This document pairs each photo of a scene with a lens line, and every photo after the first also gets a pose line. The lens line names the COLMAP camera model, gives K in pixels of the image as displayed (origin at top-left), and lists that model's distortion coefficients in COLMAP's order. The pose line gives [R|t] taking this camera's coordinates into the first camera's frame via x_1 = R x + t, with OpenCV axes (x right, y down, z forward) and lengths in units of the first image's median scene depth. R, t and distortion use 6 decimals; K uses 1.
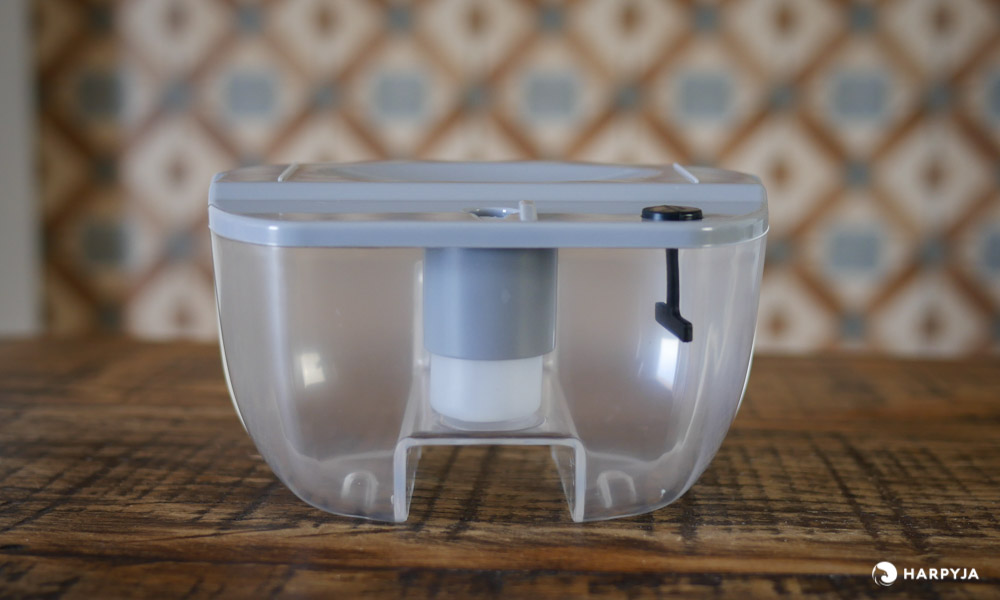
lens RADIAL K [[1600.1, 0, 501.7], [0, 1600.1, 300.8], [0, 0, 1]] dist [-0.003867, 0.013518]
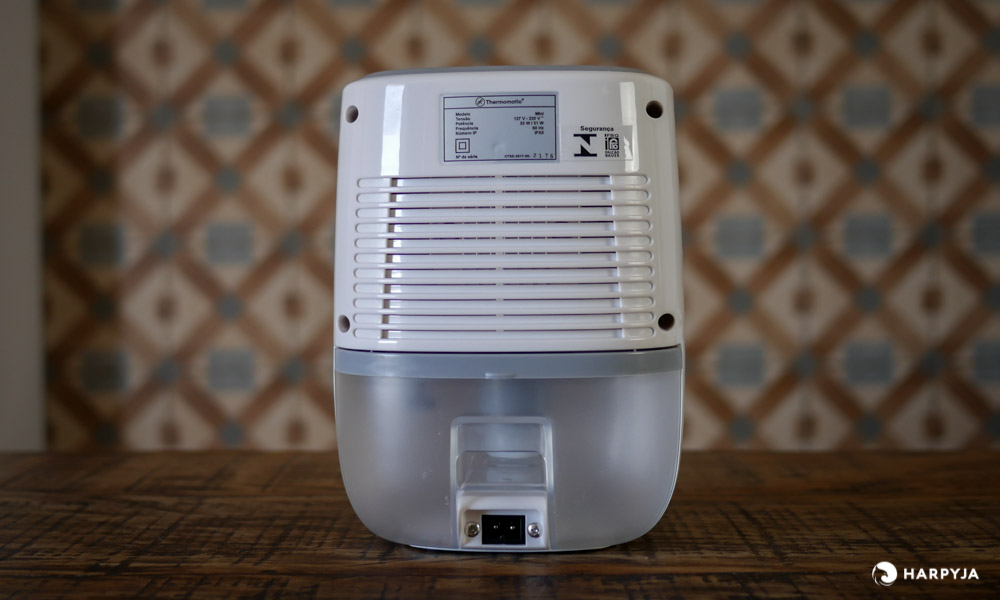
lens RADIAL K [[1459.6, 0, 500.0], [0, 1459.6, 280.8], [0, 0, 1]] dist [0.014213, 0.041647]
pose [[0.998390, -0.015678, 0.054512, -0.129367], [0.020412, 0.995964, -0.087407, -0.016876], [-0.052921, 0.088379, 0.994680, -0.598526]]
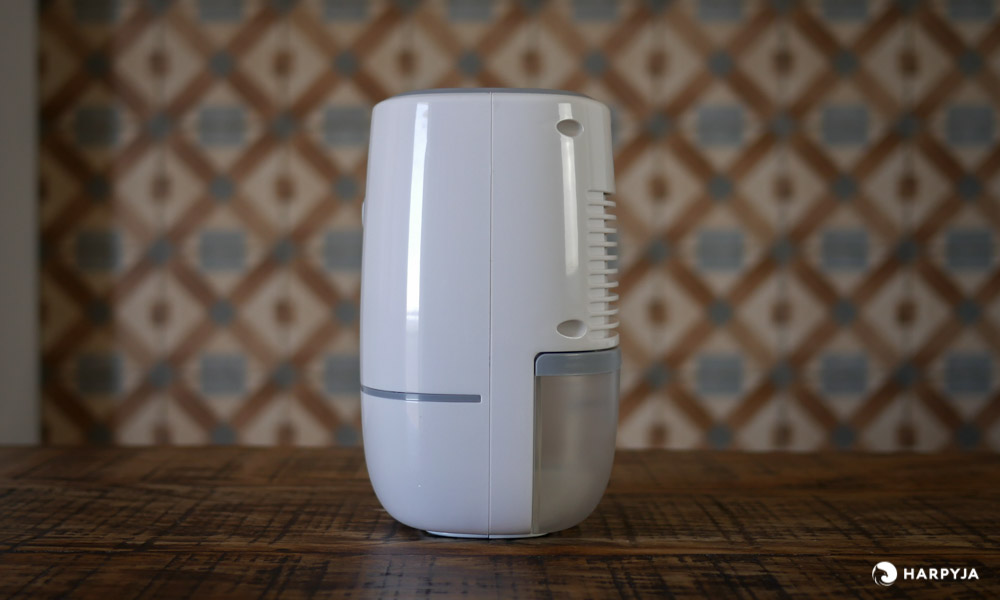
lens RADIAL K [[1443.4, 0, 500.0], [0, 1443.4, 300.0], [0, 0, 1]] dist [0.026659, 0.030280]
pose [[0.997838, -0.005063, 0.065522, -0.150936], [0.010382, 0.996652, -0.081099, -0.000796], [-0.064892, 0.081604, 0.994550, -0.722527]]
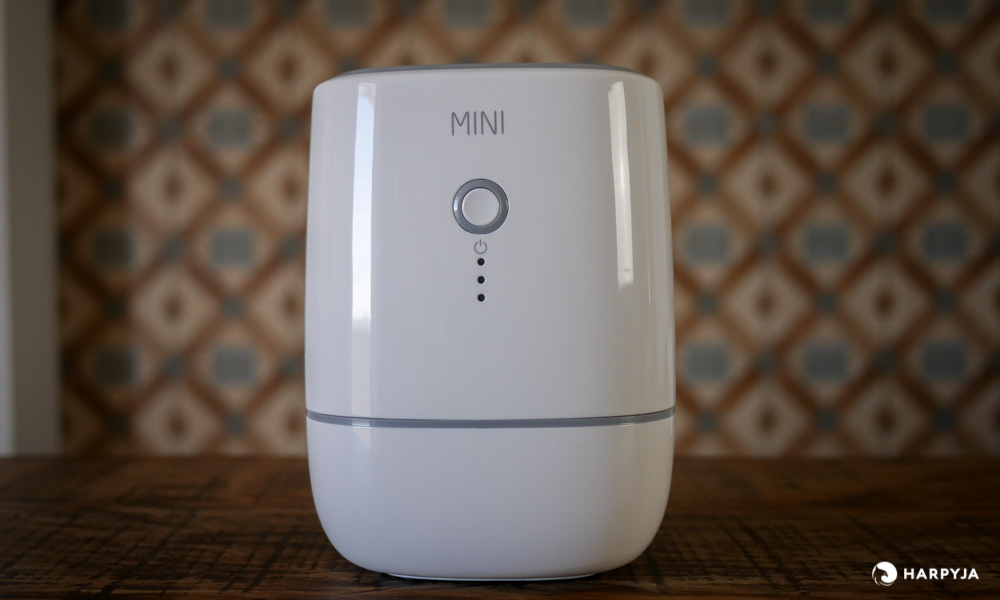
lens RADIAL K [[1321.6, 0, 493.4], [0, 1321.6, 301.1], [0, 0, 1]] dist [0.000088, 0.049340]
pose [[0.997884, -0.012270, 0.063854, -0.139840], [0.016895, 0.997233, -0.072400, -0.049679], [-0.062789, 0.073325, 0.995330, -0.381710]]
